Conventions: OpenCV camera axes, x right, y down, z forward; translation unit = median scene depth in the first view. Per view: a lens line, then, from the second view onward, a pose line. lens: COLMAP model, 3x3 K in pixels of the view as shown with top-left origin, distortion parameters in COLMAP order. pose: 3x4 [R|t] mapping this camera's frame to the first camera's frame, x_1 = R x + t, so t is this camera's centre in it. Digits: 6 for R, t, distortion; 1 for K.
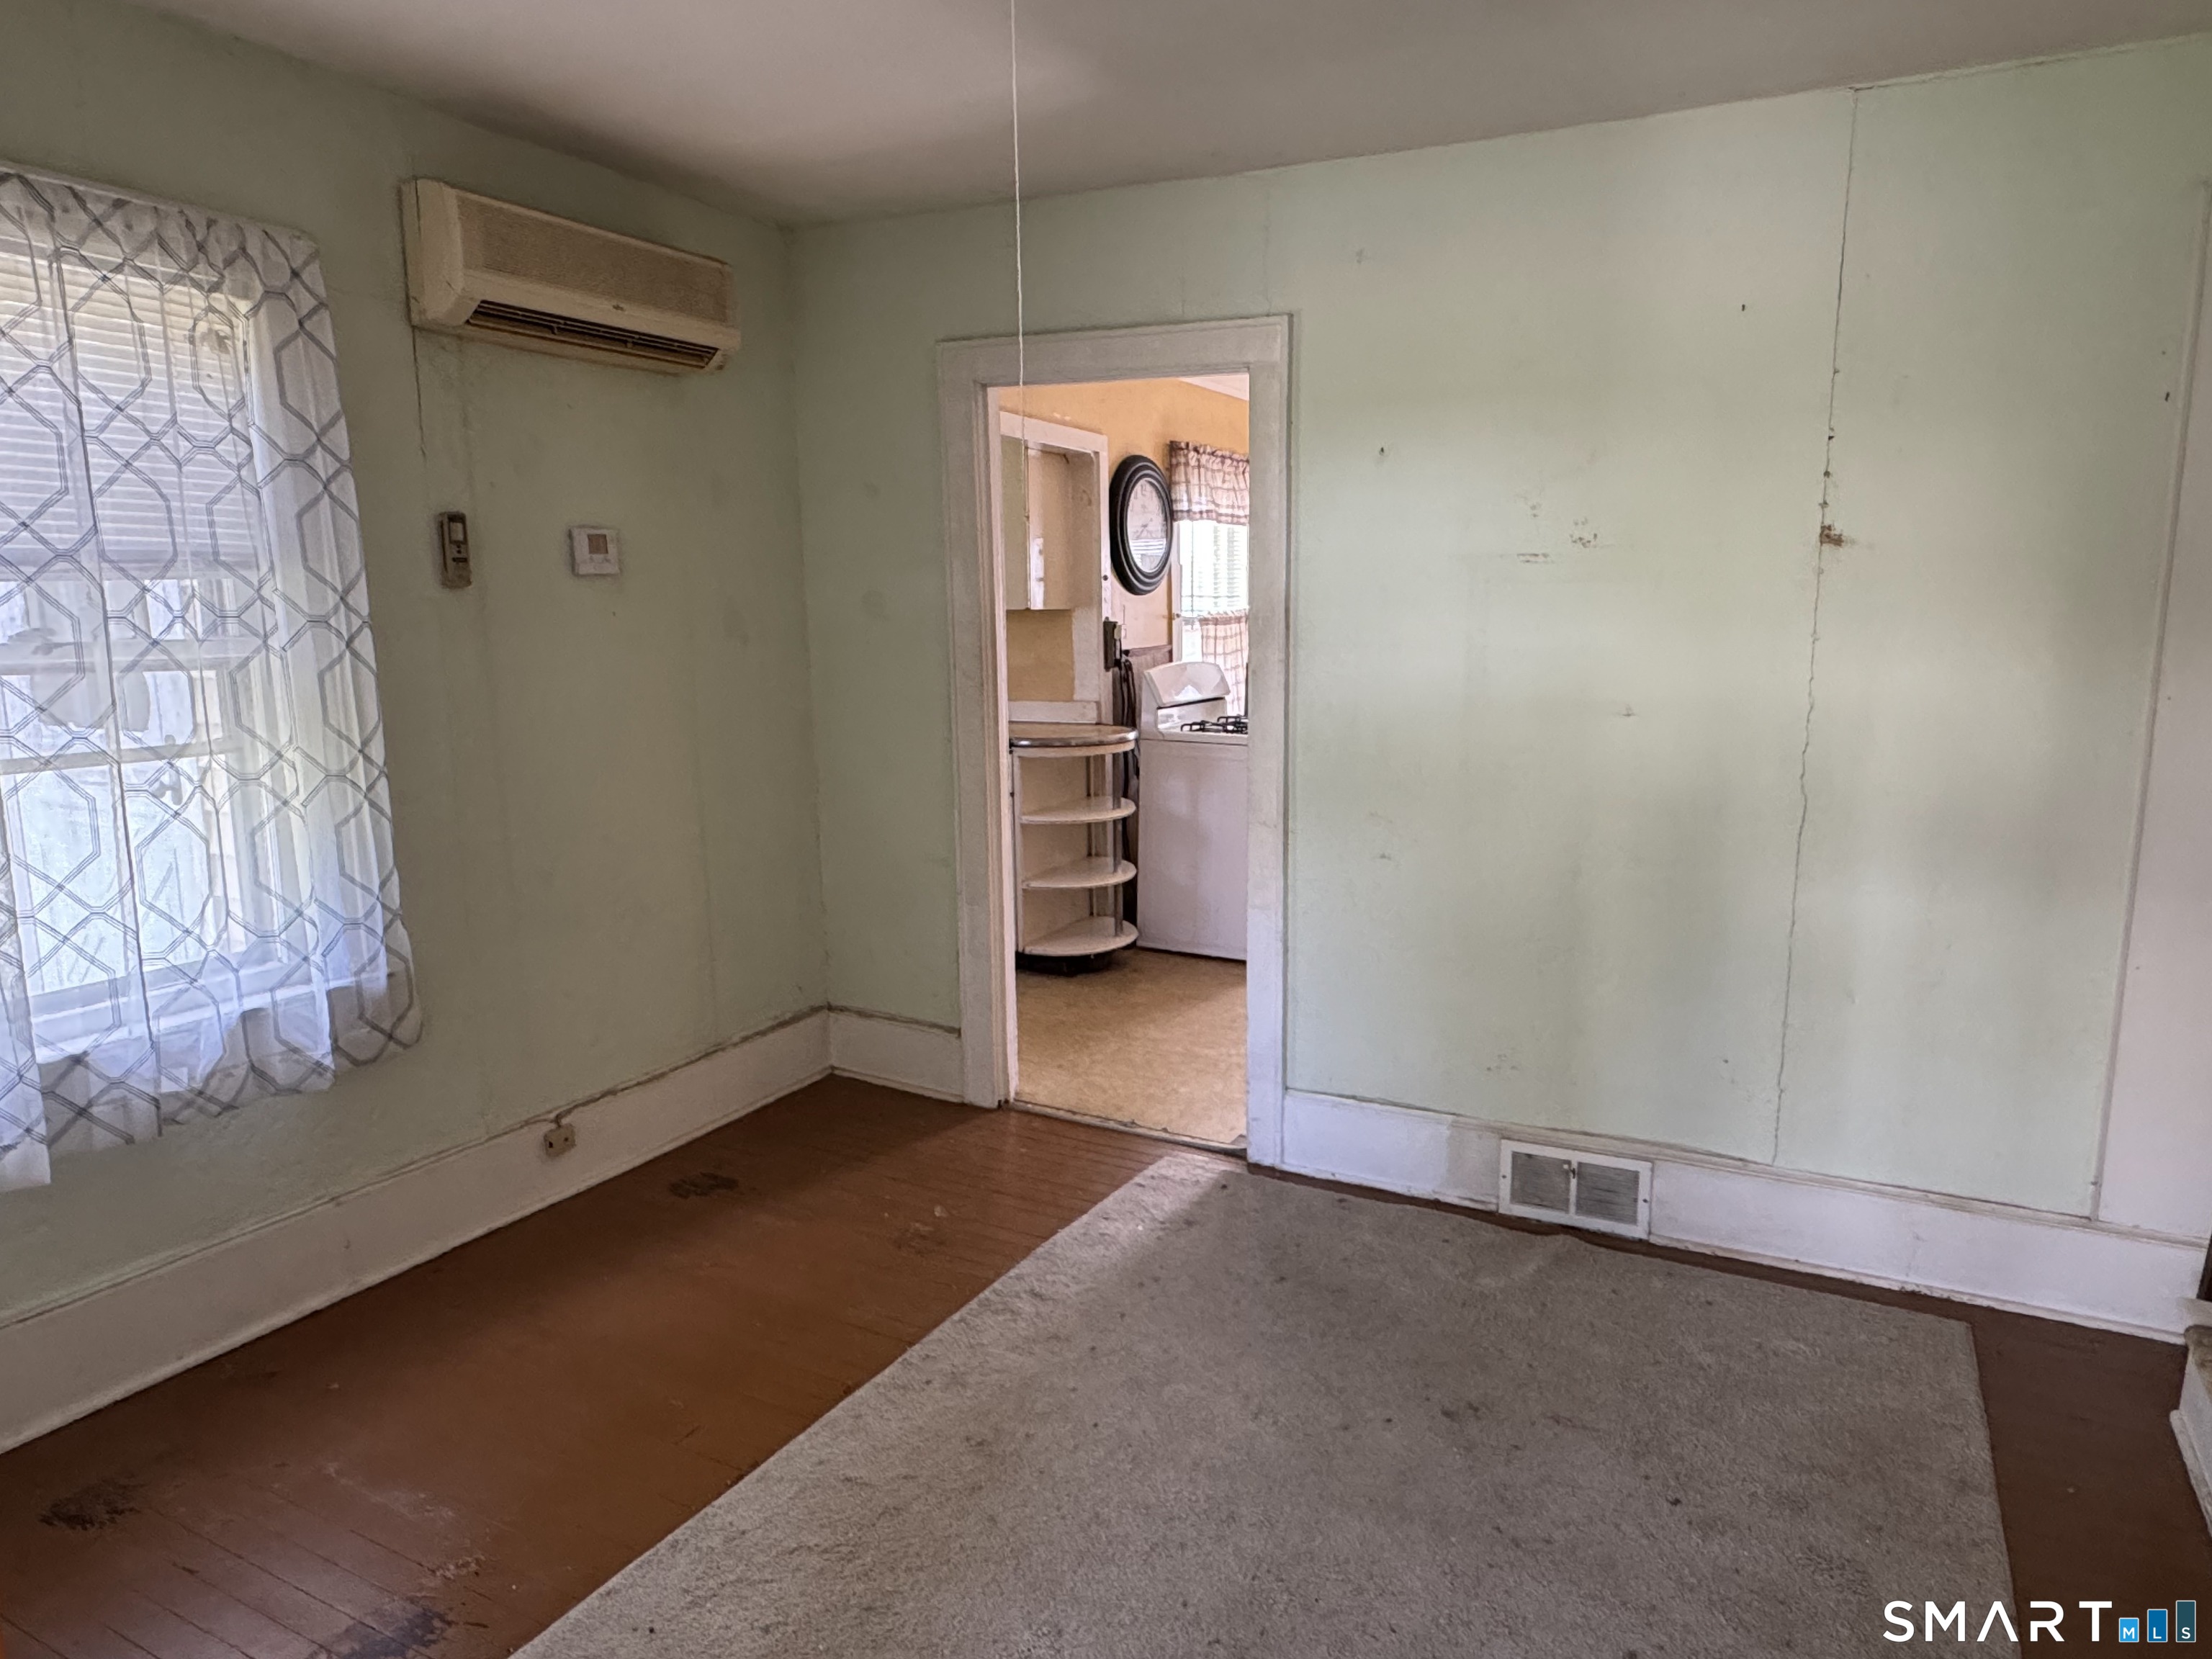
lens RADIAL K [[1381.4, 0, 1109.1], [0, 1381.4, 833.6], [0, 0, 1]] dist [-0.010692, -0.002275]
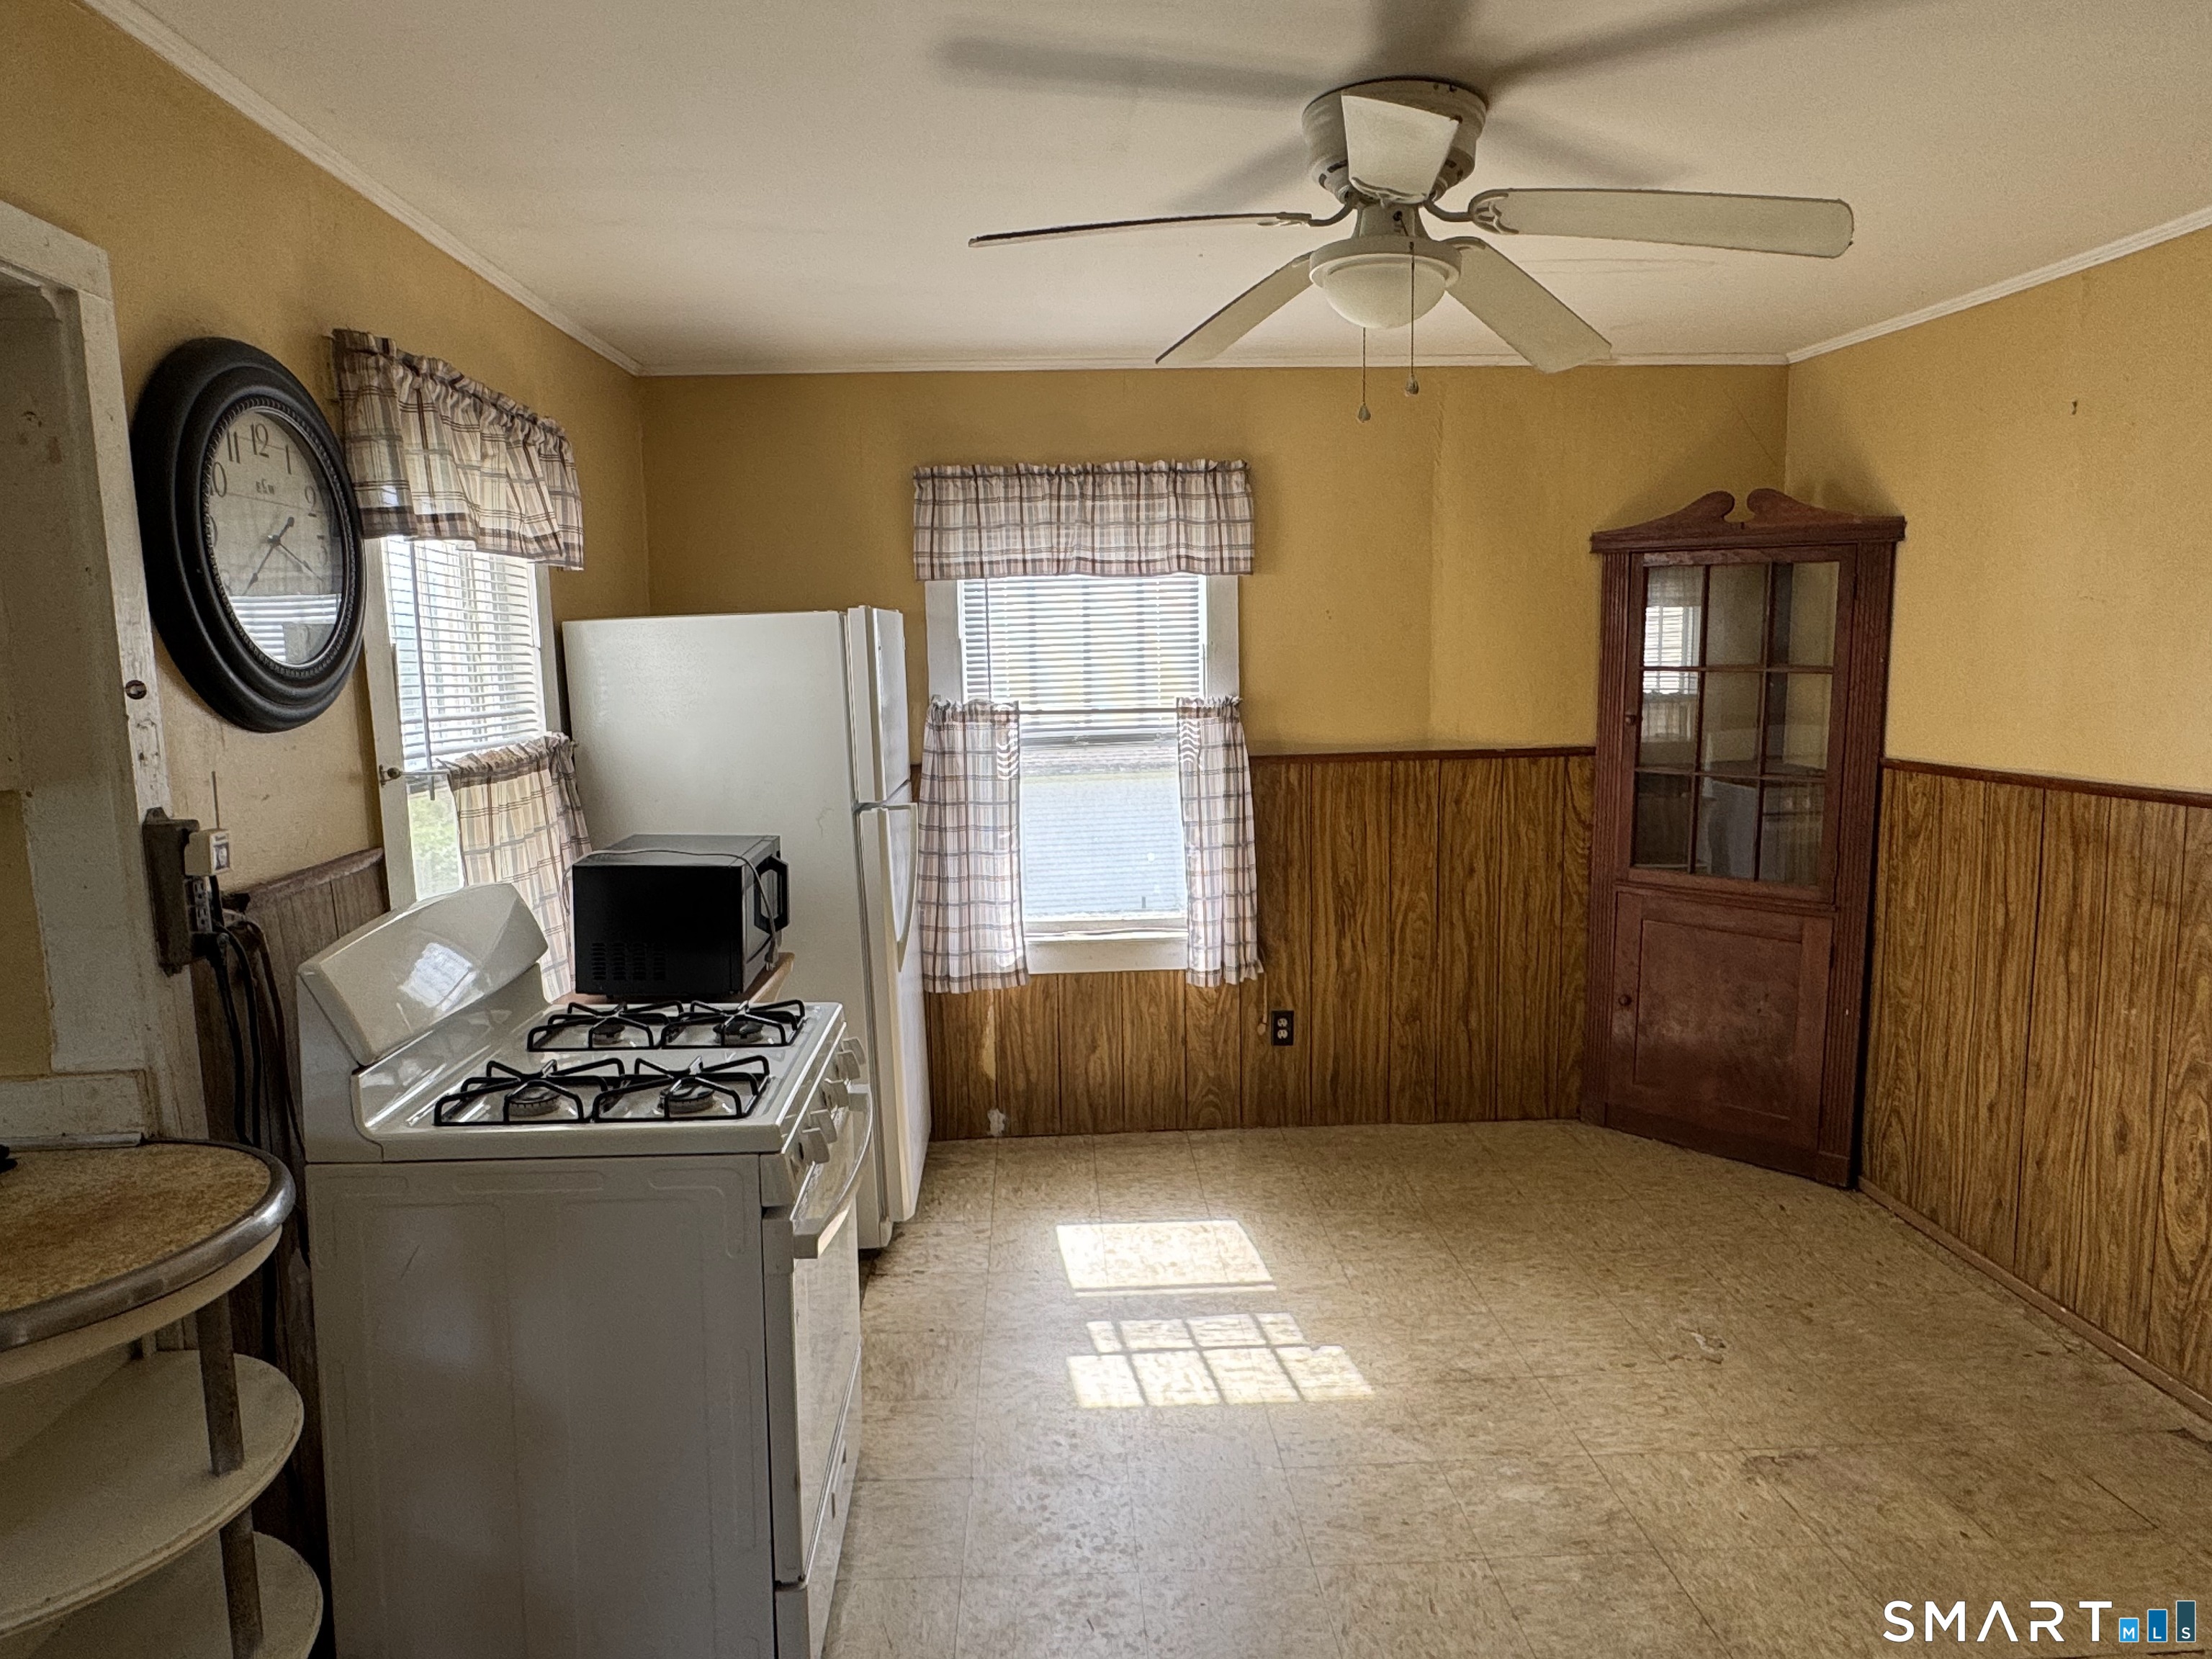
lens RADIAL K [[1381.4, 0, 1127.3], [0, 1381.4, 826.8], [0, 0, 1]] dist [-0.010692, -0.002275]
pose [[0.849274, -0.070534, 0.523219, 0.021923], [0.100960, 0.994444, -0.029816, -0.112776], [-0.518208, 0.078146, 0.851677, 0.571564]]
